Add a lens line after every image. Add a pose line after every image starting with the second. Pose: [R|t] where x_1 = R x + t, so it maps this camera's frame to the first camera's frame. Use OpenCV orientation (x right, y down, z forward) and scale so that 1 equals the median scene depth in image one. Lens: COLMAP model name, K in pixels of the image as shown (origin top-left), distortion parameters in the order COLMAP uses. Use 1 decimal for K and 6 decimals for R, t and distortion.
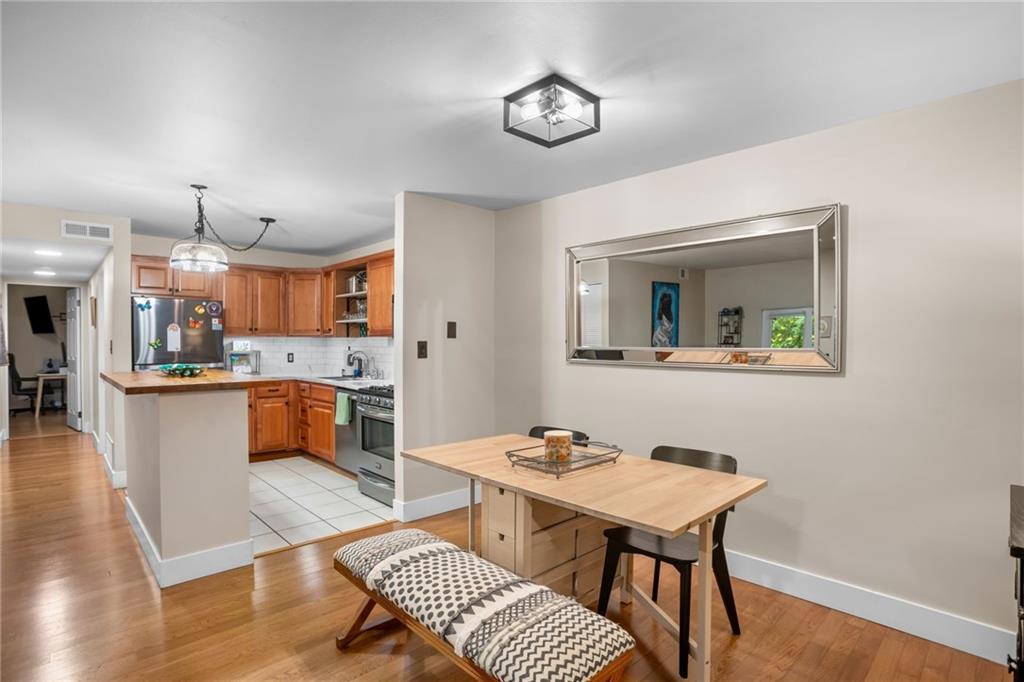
lens RADIAL K [[504.6, 0, 515.3], [0, 504.6, 346.4], [0, 0, 1]] dist [-0.064512, 0.026677]
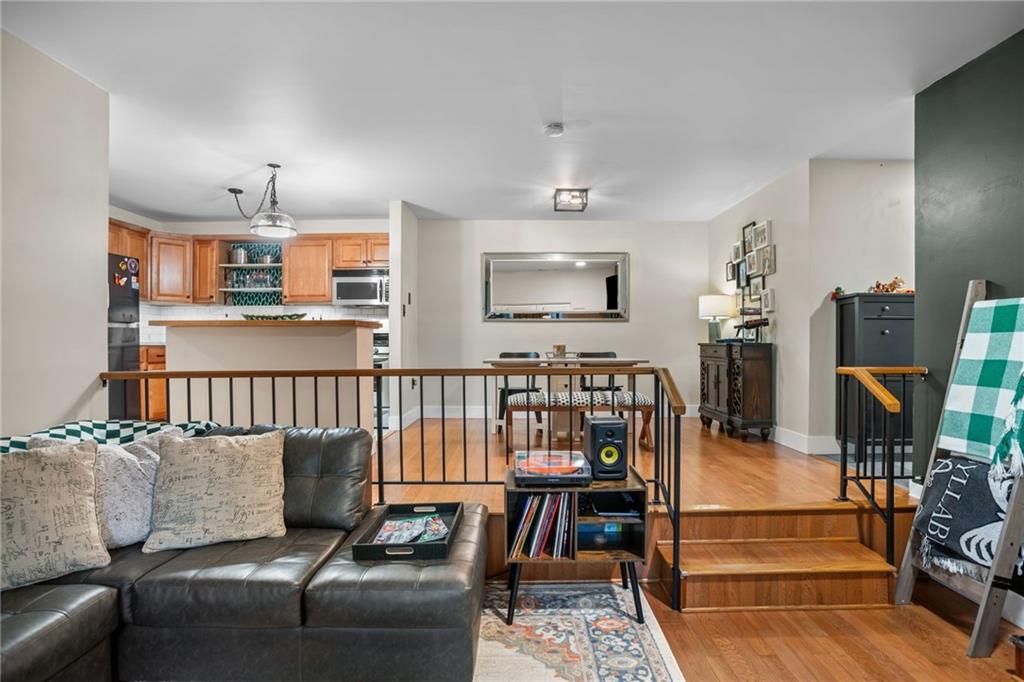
lens RADIAL K [[504.6, 0, 515.3], [0, 504.6, 346.4], [0, 0, 1]] dist [-0.064512, 0.026677]
pose [[0.699611, -0.012190, 0.714420, -0.678217], [0.010653, 0.999921, 0.006630, 0.070747], [-0.714444, 0.002972, 0.699686, -0.166824]]
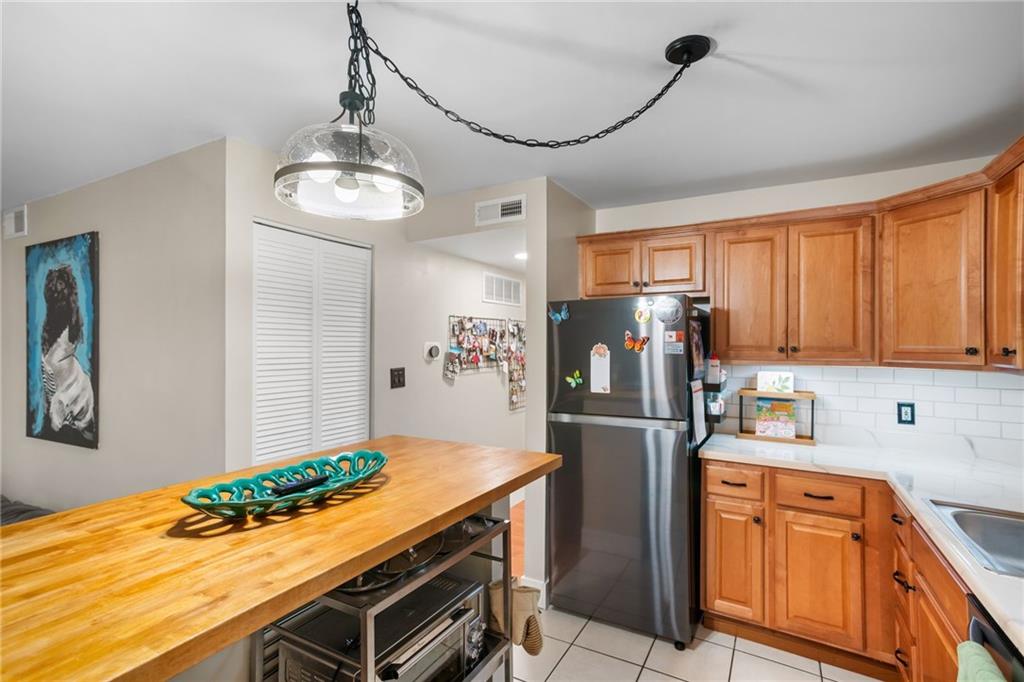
lens RADIAL K [[487.6, 0, 512.0], [0, 487.6, 341.0], [0, 0, 1]] dist [-0.000514, 0.023026]
pose [[0.289403, -0.008576, -0.957169, -0.162448], [-0.009819, 0.999881, -0.011927, -0.034409], [0.957157, 0.012850, 0.289284, 0.621822]]
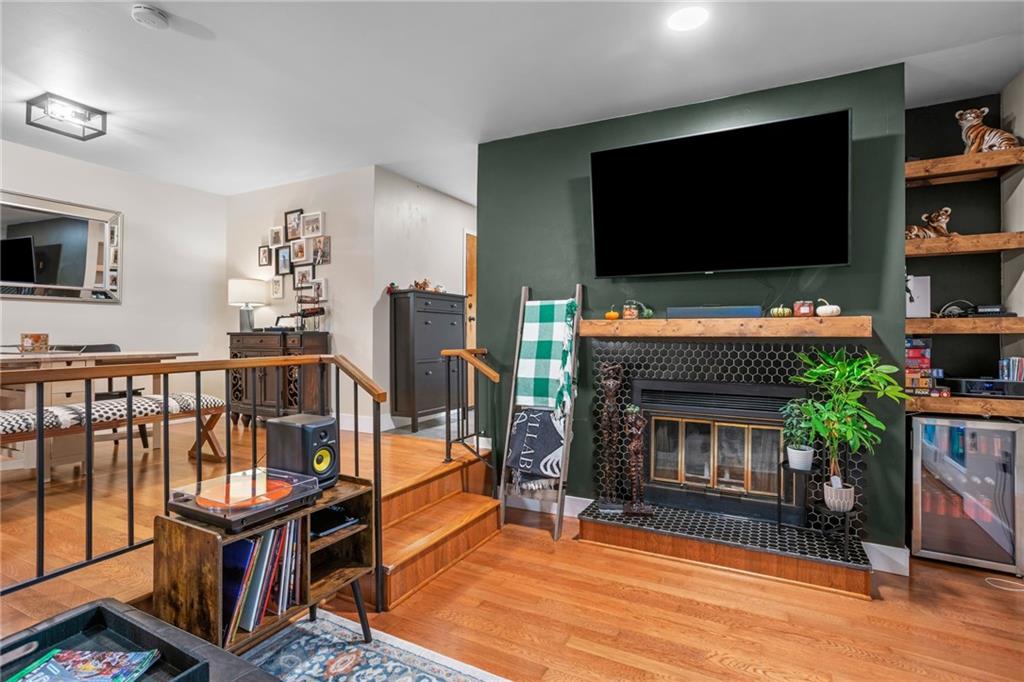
lens RADIAL K [[507.2, 0, 513.5], [0, 507.2, 326.7], [0, 0, 1]] dist [-0.060934, 0.049875]
pose [[-0.314181, 0.011710, 0.949291, -0.699604], [0.008553, 0.999918, -0.009504, 0.077212], [-0.949325, 0.005133, -0.314255, 0.069697]]
